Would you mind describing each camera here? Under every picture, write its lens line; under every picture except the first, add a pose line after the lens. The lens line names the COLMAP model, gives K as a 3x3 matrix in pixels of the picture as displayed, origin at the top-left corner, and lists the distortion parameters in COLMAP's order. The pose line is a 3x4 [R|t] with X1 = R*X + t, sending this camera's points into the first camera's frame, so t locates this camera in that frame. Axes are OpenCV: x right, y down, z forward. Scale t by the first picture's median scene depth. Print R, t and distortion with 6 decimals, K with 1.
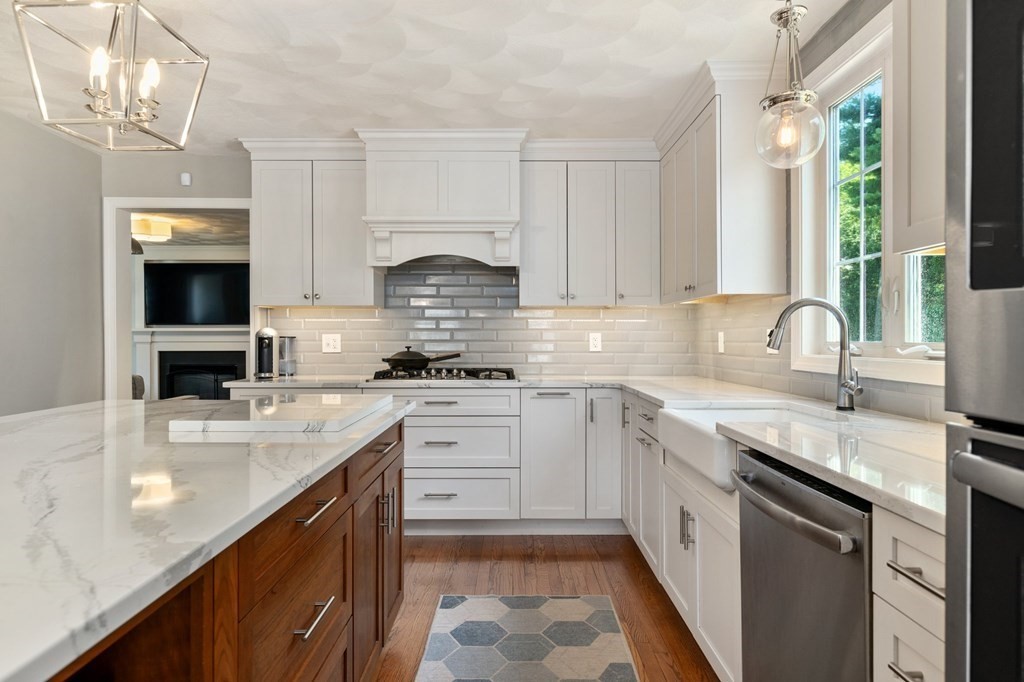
lens RADIAL K [[615.9, 0, 512.0], [0, 615.9, 341.0], [0, 0, 1]] dist [0.003793, 0.000232]
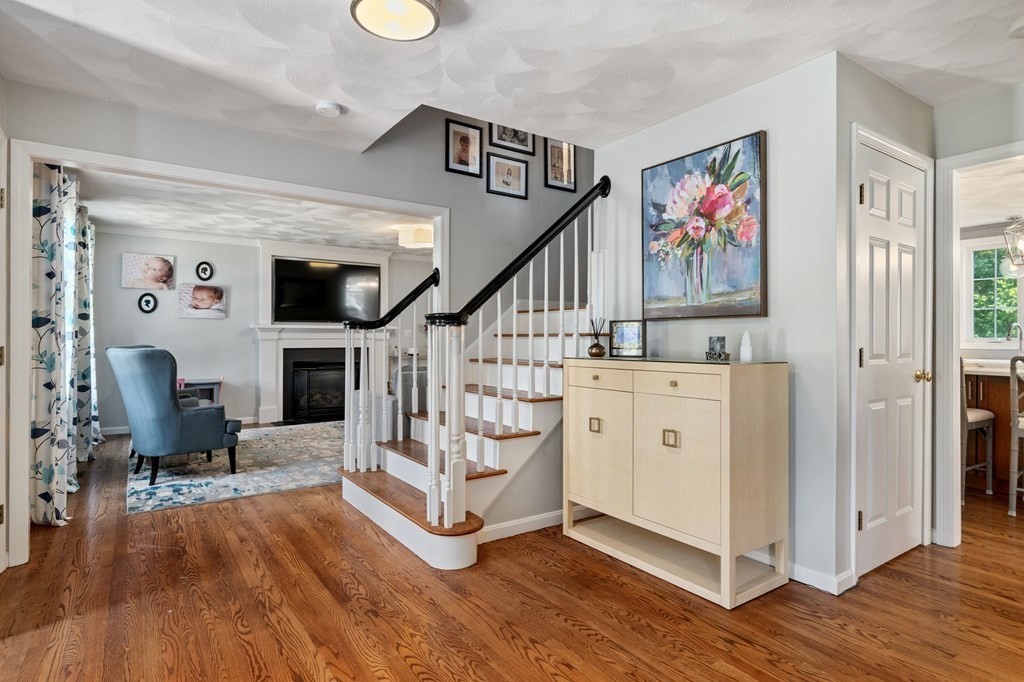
lens RADIAL K [[537.0, 0, 512.0], [0, 537.0, 341.0], [0, 0, 1]] dist [-0.000053, -0.000017]
pose [[0.823097, -0.002703, 0.567894, -1.707446], [0.006990, 0.999961, -0.005371, 0.027598], [-0.567857, 0.008390, 0.823084, 0.188041]]
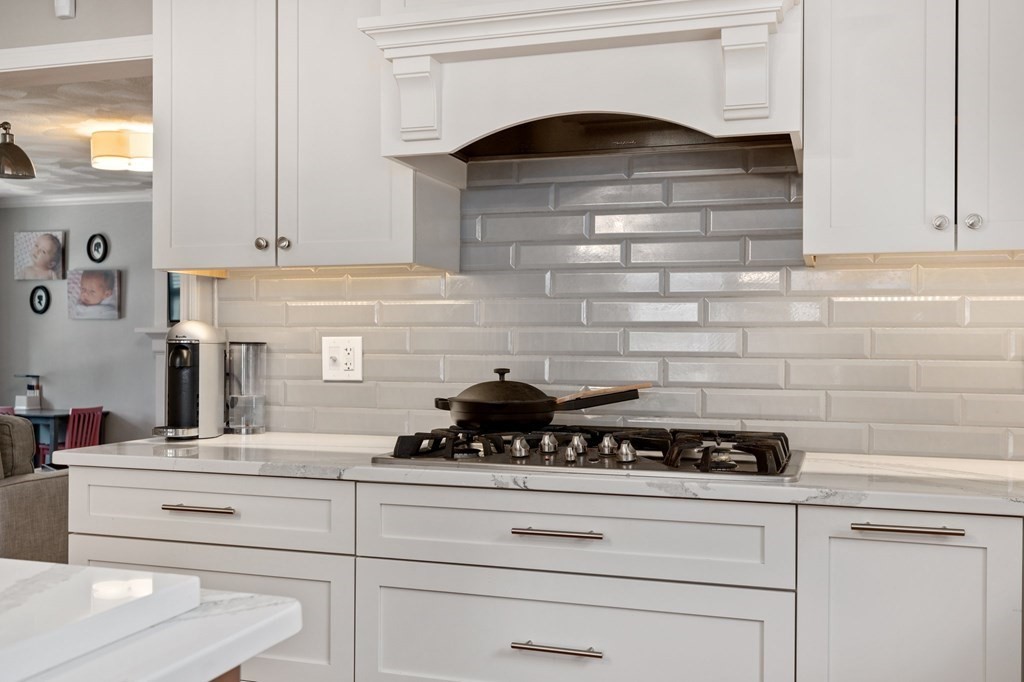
lens RADIAL K [[997.2, 0, 512.0], [0, 997.2, 341.0], [0, 0, 1]] dist [0.007445, -0.000134]
pose [[0.952127, 0.003640, -0.305681, 0.028047], [-0.006756, 0.999935, -0.009137, -0.002854], [0.305628, 0.010765, 0.952090, 0.419810]]
